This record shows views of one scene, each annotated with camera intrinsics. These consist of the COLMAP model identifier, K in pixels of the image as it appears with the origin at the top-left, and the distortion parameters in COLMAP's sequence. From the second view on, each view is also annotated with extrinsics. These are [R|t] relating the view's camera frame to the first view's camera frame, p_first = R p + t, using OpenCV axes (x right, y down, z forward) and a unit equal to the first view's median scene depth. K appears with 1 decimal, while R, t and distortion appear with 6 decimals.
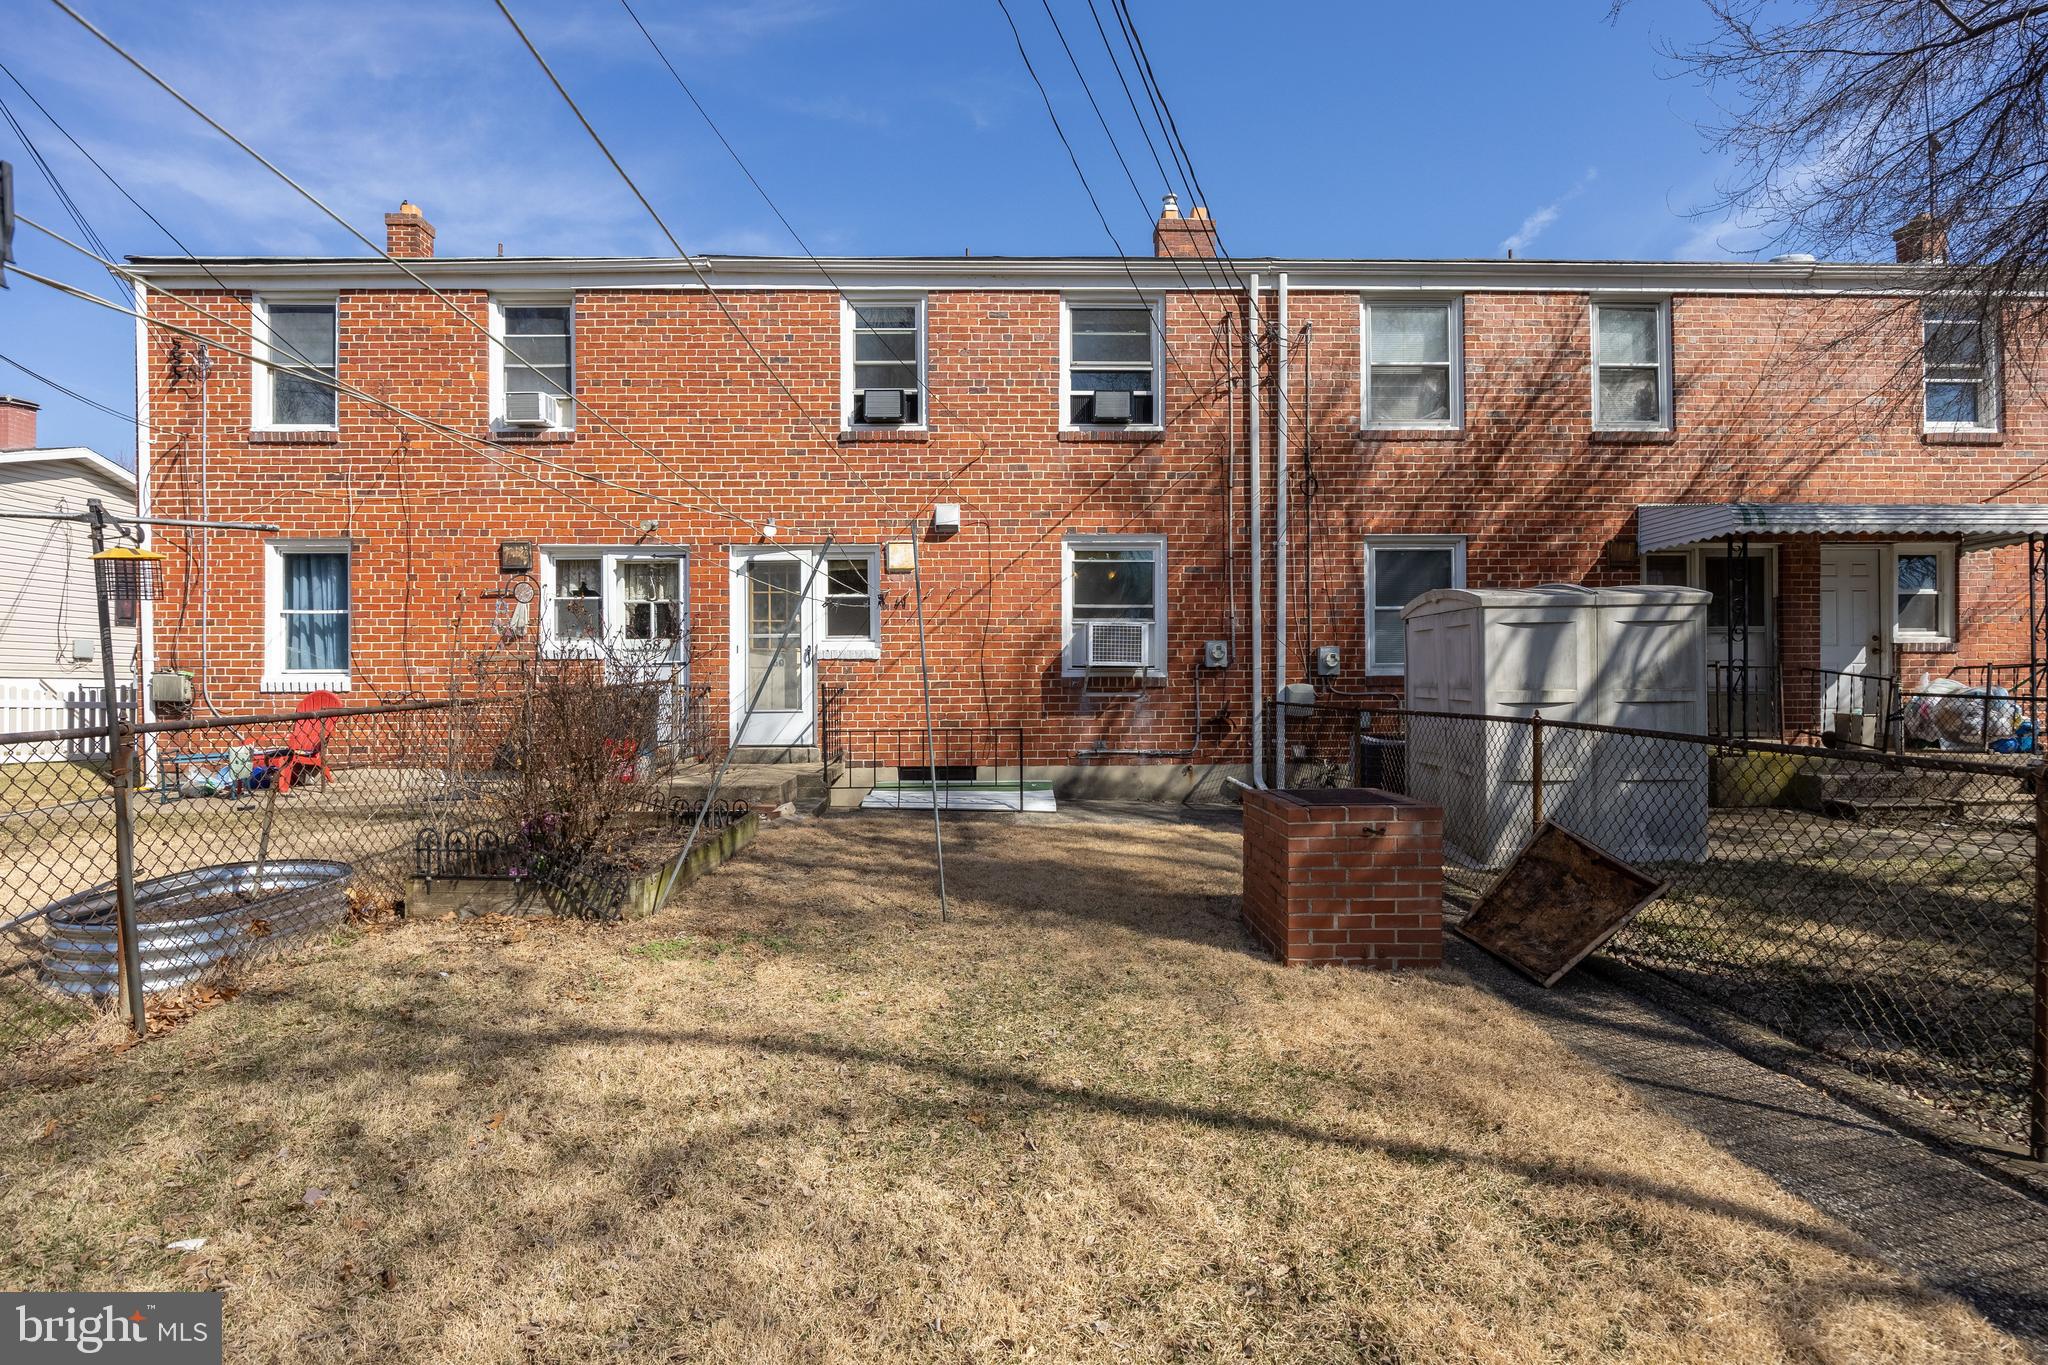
lens RADIAL K [[970.6, 0, 1024.6], [0, 970.6, 685.9], [0, 0, 1]] dist [-0.009061, 0.000172]
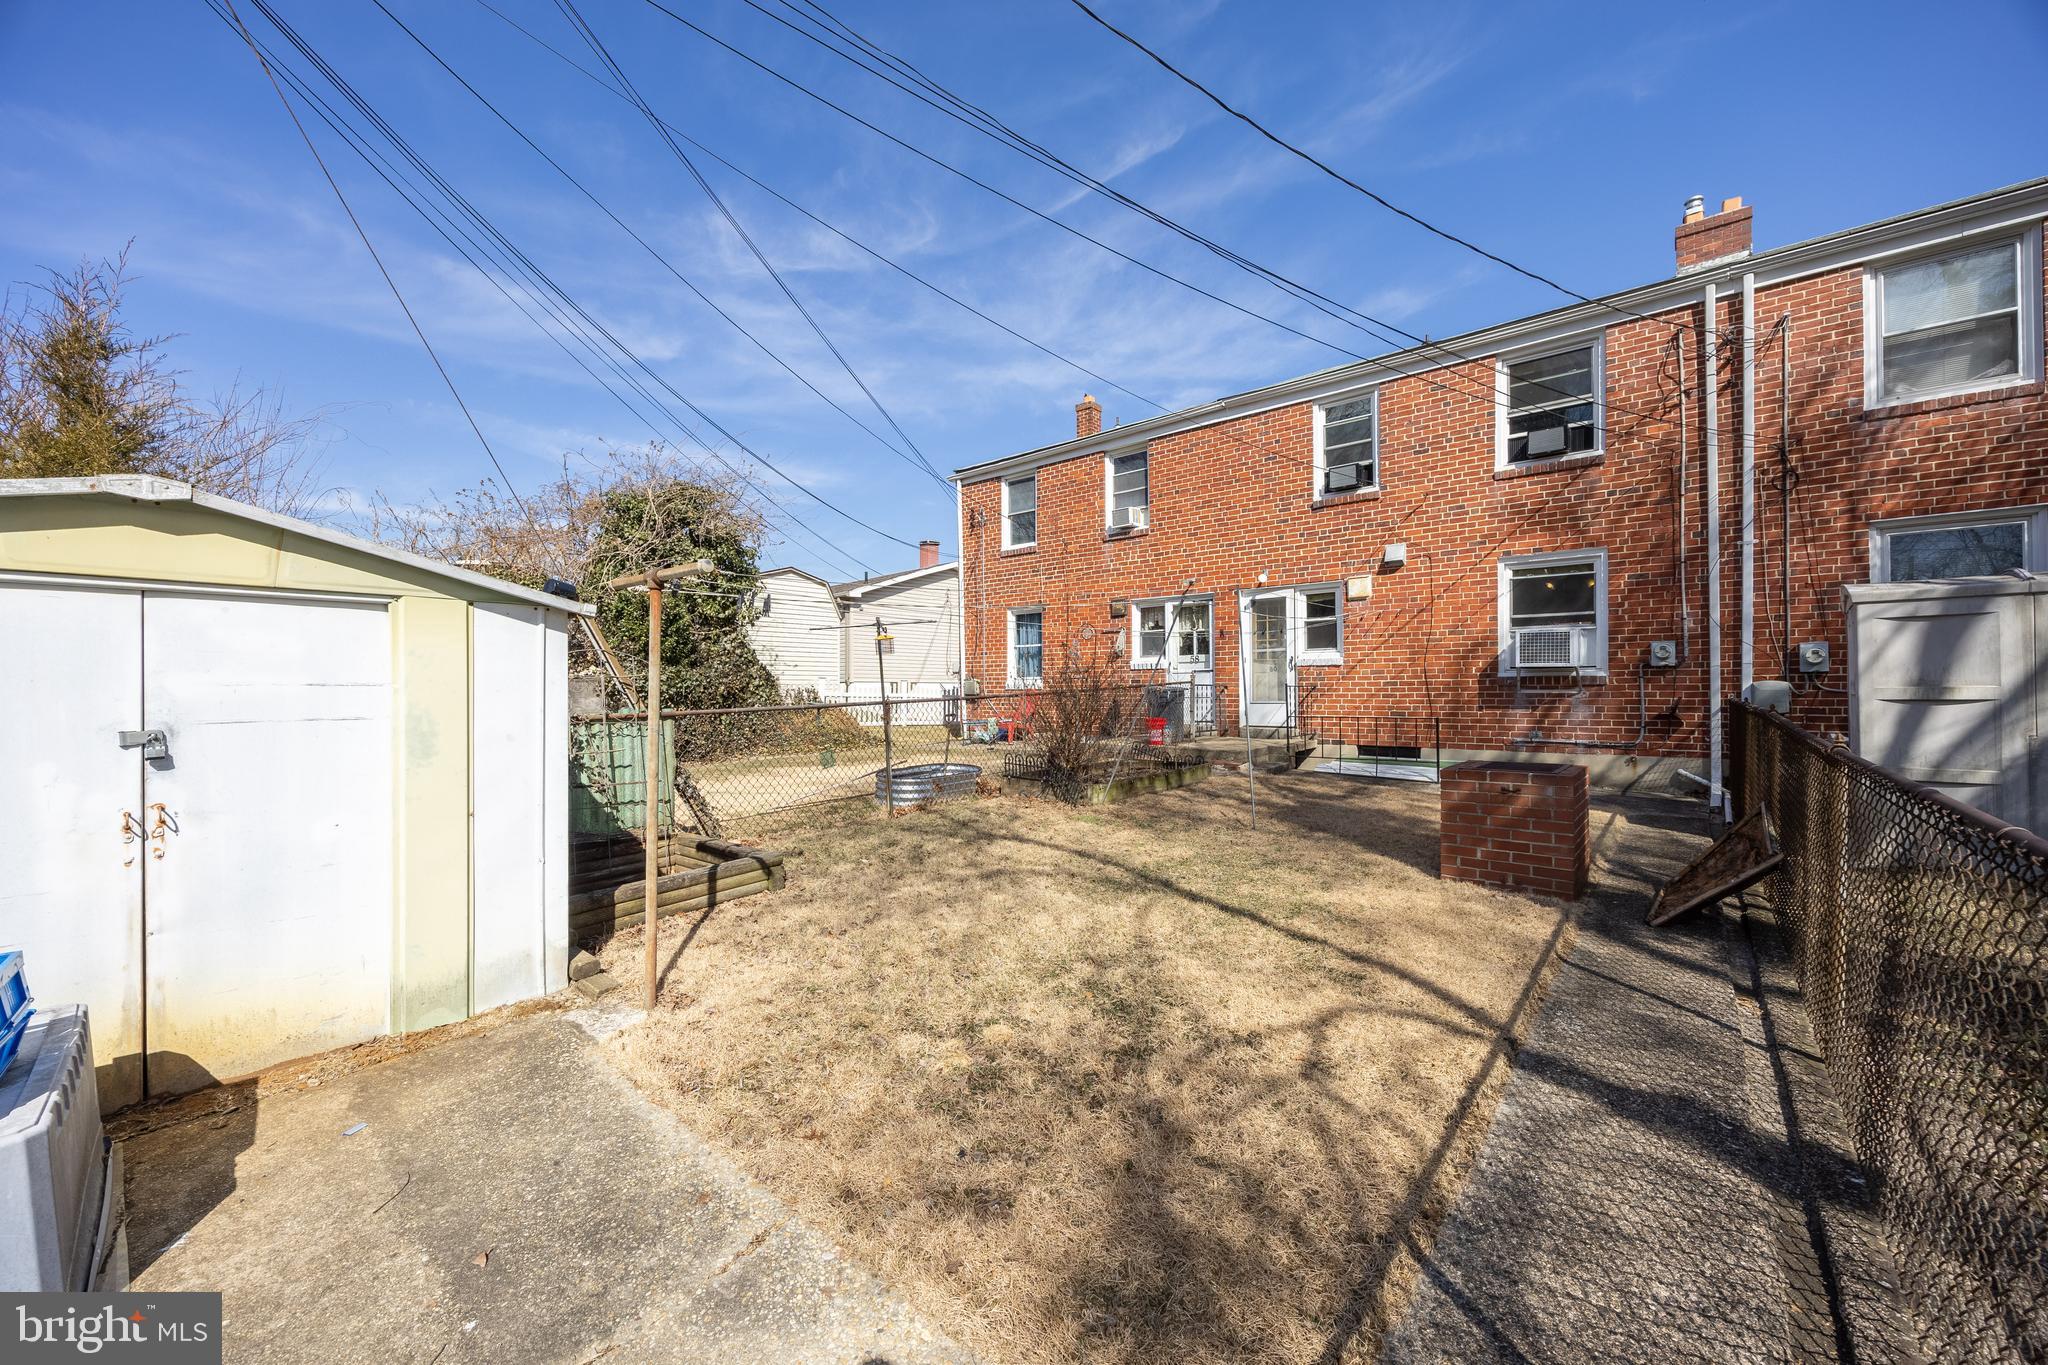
lens RADIAL K [[780.9, 0, 1015.6], [0, 780.9, 688.7], [0, 0, 1]] dist [-0.002003, -0.000226]
pose [[0.741115, -0.000841, -0.671377, 0.244319], [0.003643, 0.999990, 0.002769, 0.000847], [0.671368, -0.004498, 0.741110, -0.114582]]
